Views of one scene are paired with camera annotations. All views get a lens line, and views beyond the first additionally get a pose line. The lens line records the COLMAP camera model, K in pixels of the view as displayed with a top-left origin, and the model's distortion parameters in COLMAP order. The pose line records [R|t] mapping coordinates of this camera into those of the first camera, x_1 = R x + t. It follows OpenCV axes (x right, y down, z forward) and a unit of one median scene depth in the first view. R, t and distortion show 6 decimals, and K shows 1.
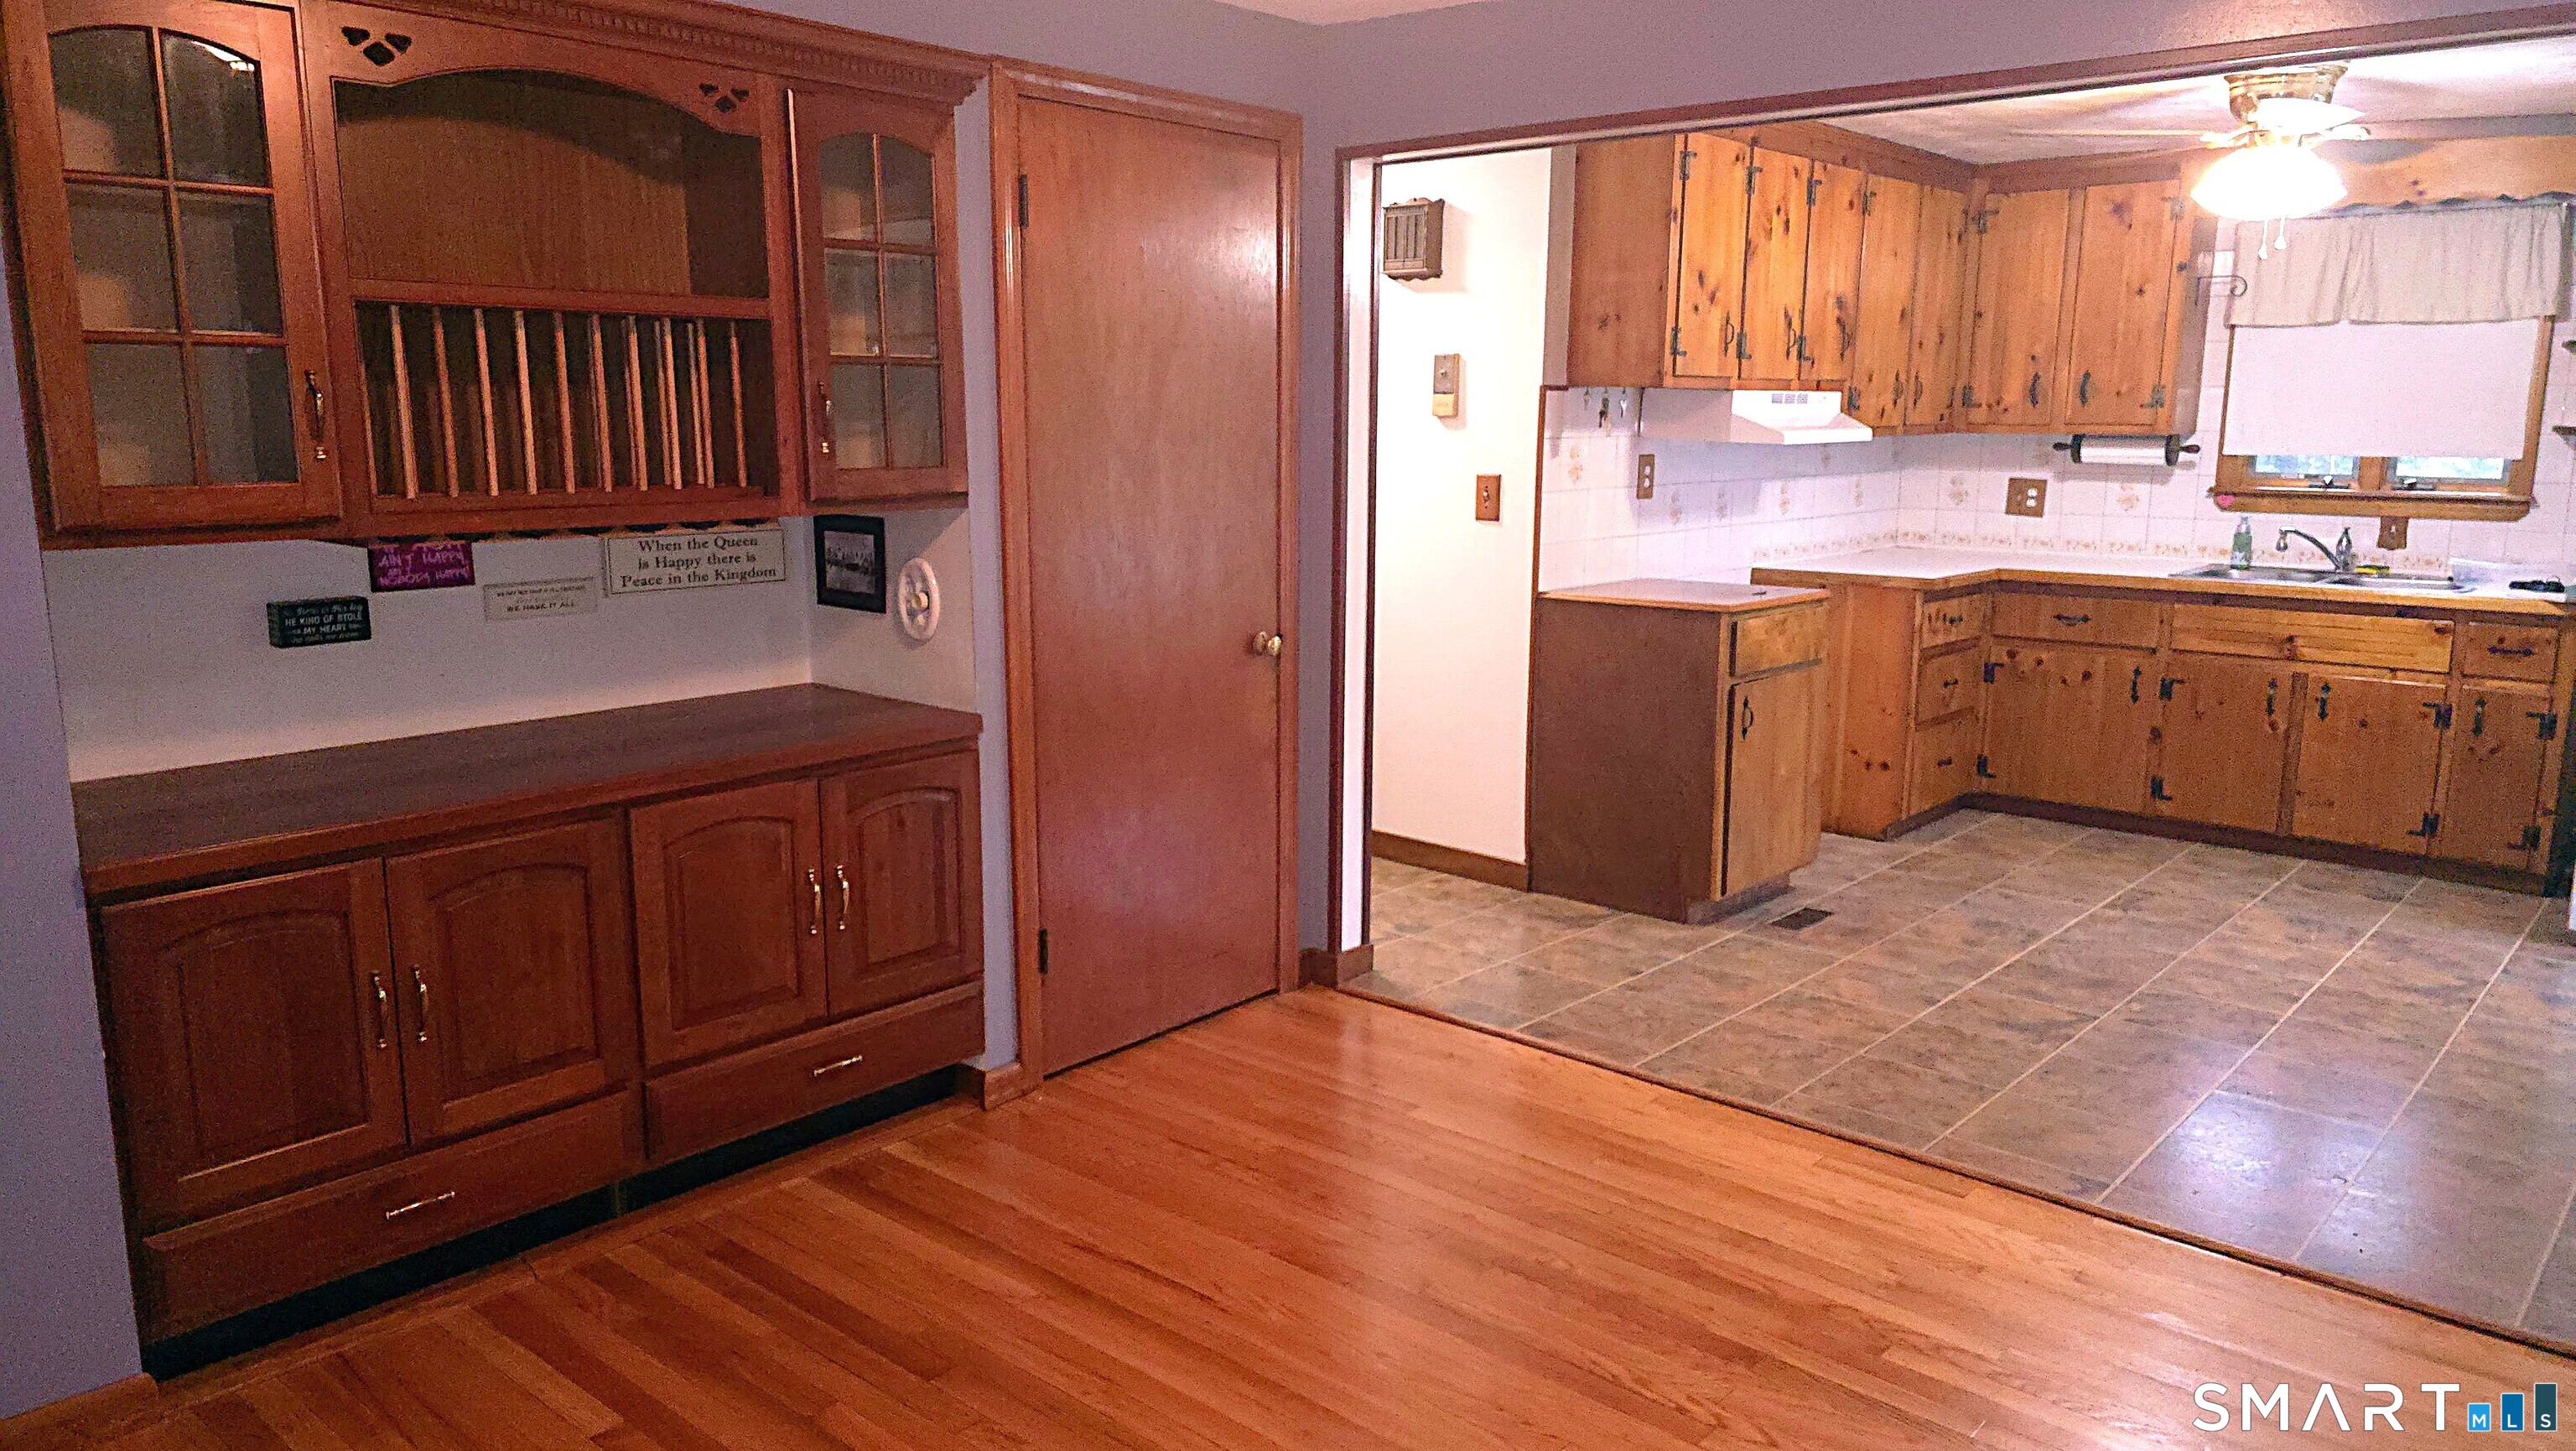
lens RADIAL K [[1798.9, 0, 1281.9], [0, 1798.9, 726.8], [0, 0, 1]] dist [0.037367, -0.019013]
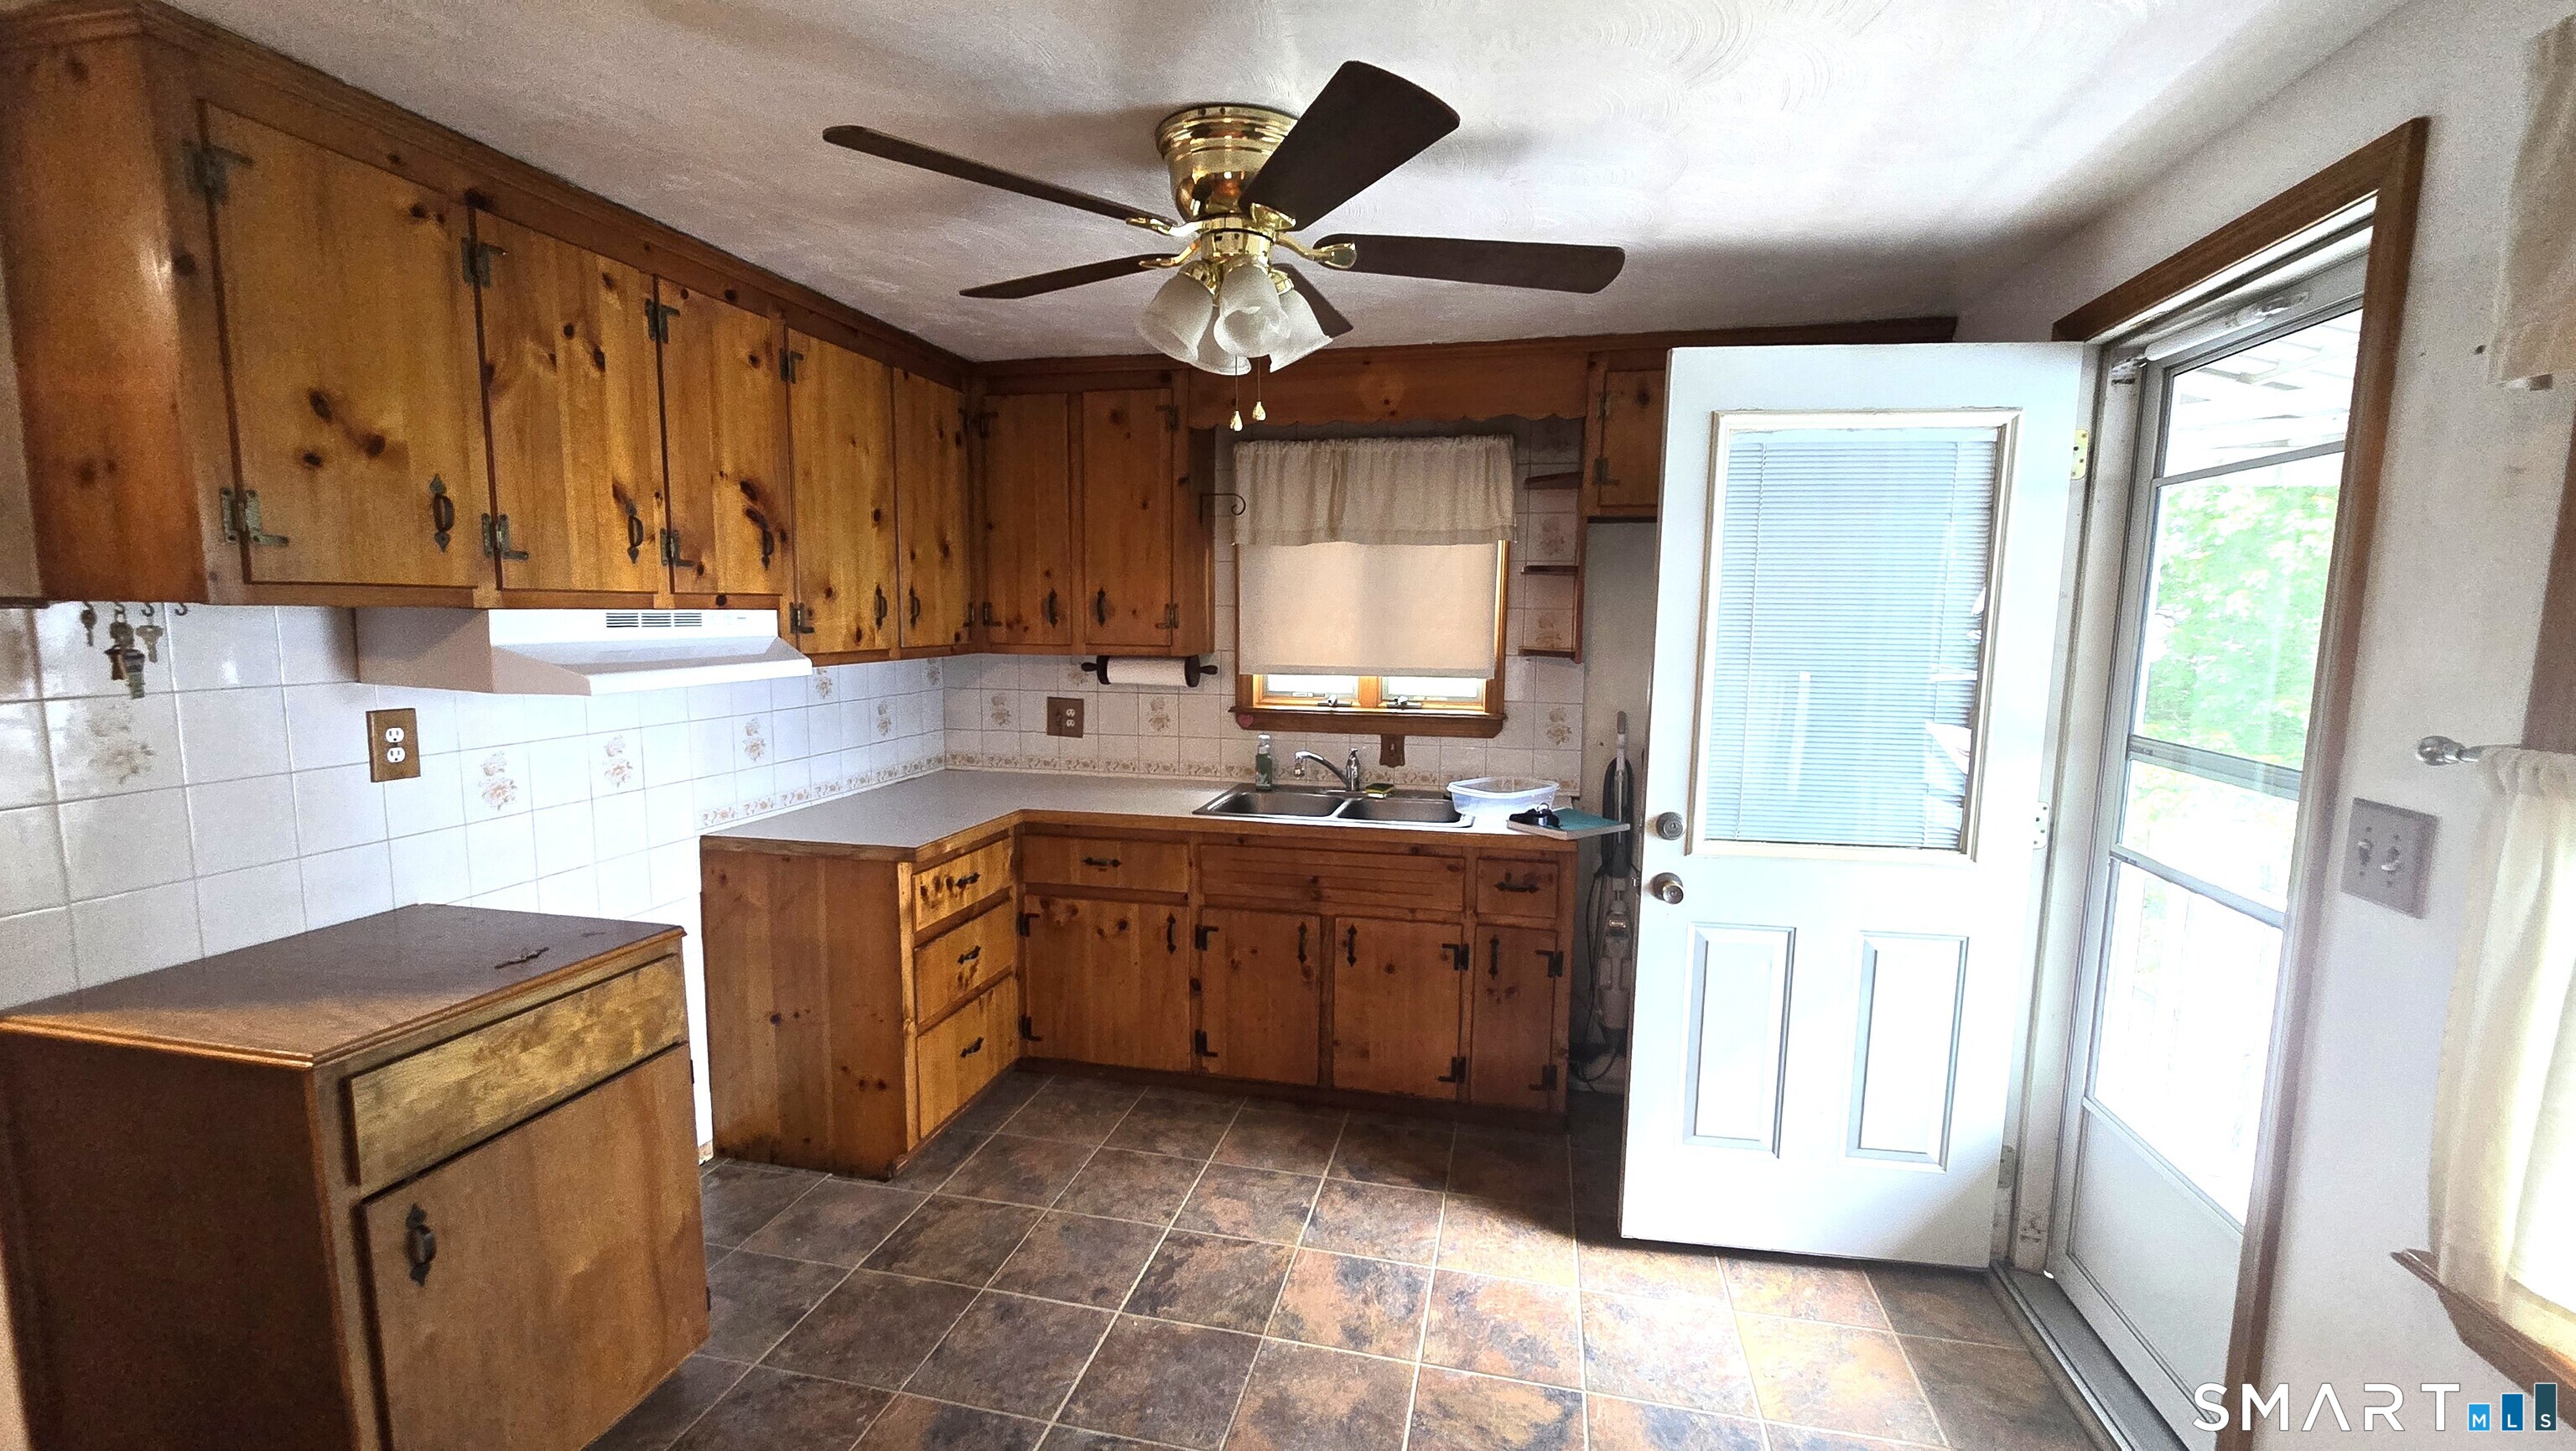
lens RADIAL K [[1043.6, 0, 1293.6], [0, 1043.6, 731.6], [0, 0, 1]] dist [0.001809, 0.000126]
pose [[0.880688, -0.053612, 0.470654, 0.289926], [0.081714, 0.995874, -0.039463, -0.098908], [-0.466596, 0.073214, 0.881435, 0.514003]]
